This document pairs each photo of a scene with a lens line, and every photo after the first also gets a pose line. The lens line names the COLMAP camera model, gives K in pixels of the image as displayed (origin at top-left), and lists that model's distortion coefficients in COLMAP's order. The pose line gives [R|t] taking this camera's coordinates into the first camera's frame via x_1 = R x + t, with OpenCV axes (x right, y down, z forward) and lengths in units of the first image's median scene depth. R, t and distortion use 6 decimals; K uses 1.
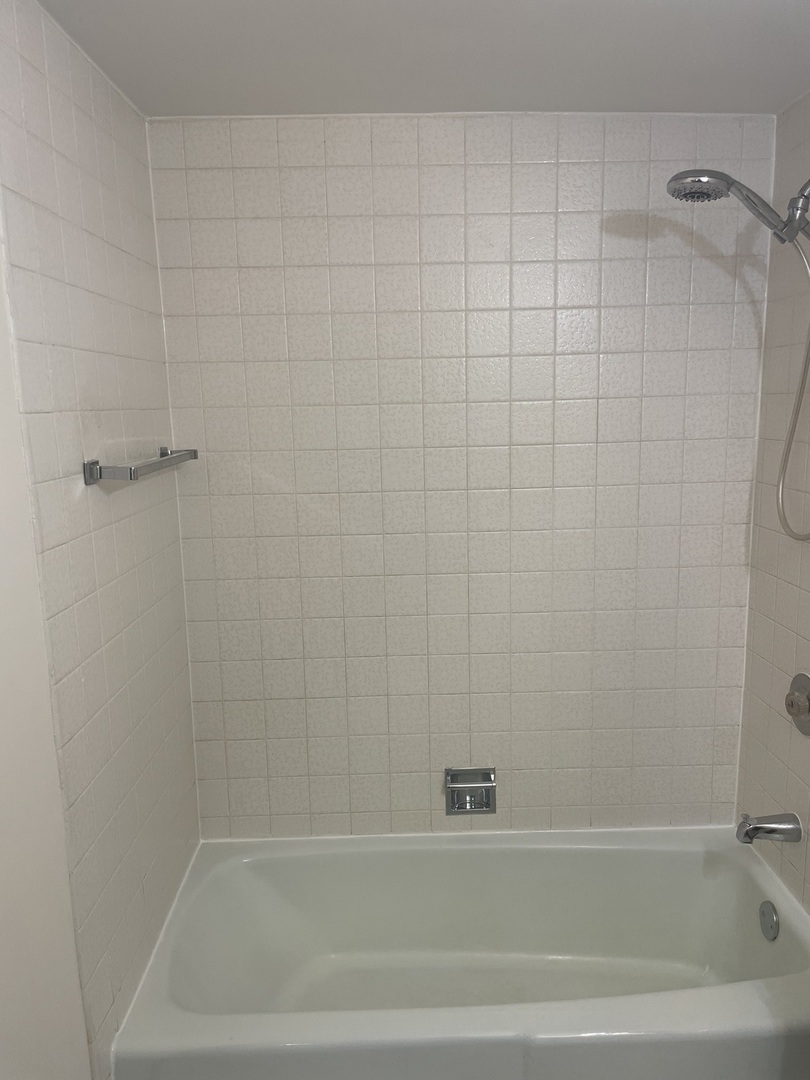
lens RADIAL K [[811.9, 0, 415.0], [0, 811.9, 543.8], [0, 0, 1]] dist [0.079742, -0.000805]
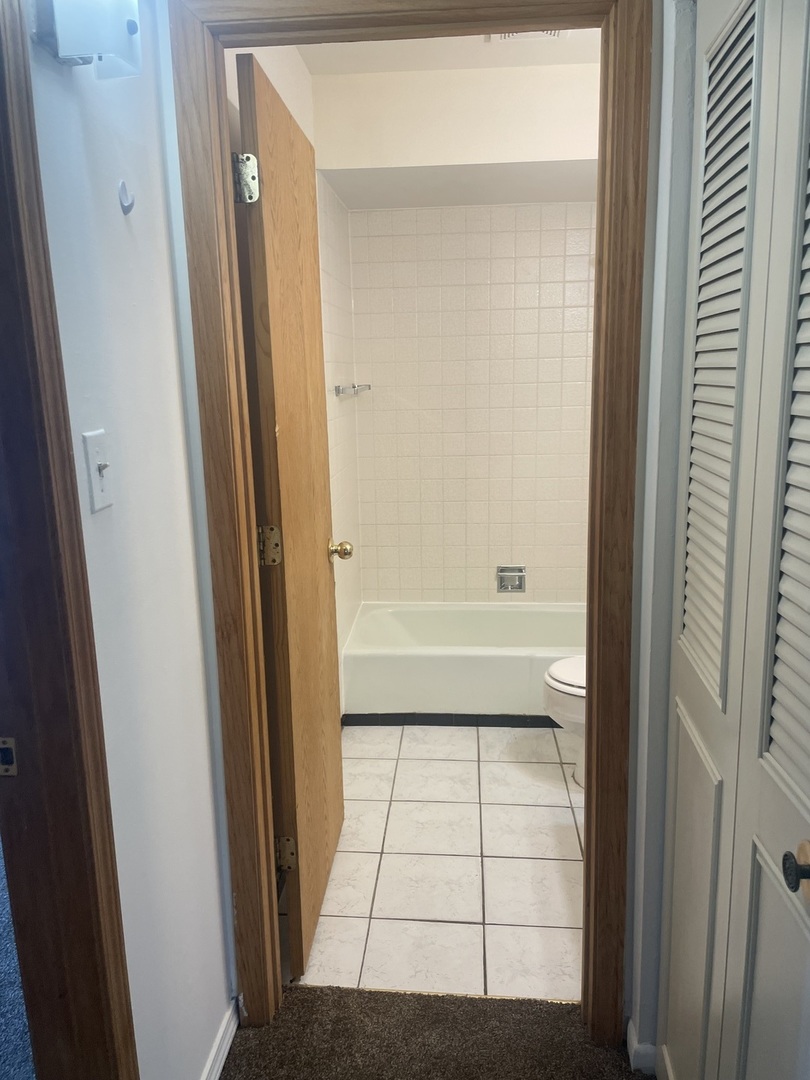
lens RADIAL K [[811.9, 0, 395.3], [0, 811.9, 542.1], [0, 0, 1]] dist [0.079742, -0.000805]
pose [[0.993002, 0.024369, -0.115552, 0.021522], [-0.020407, 0.999167, 0.035351, 0.180829], [0.116318, -0.032745, 0.992672, -0.883154]]
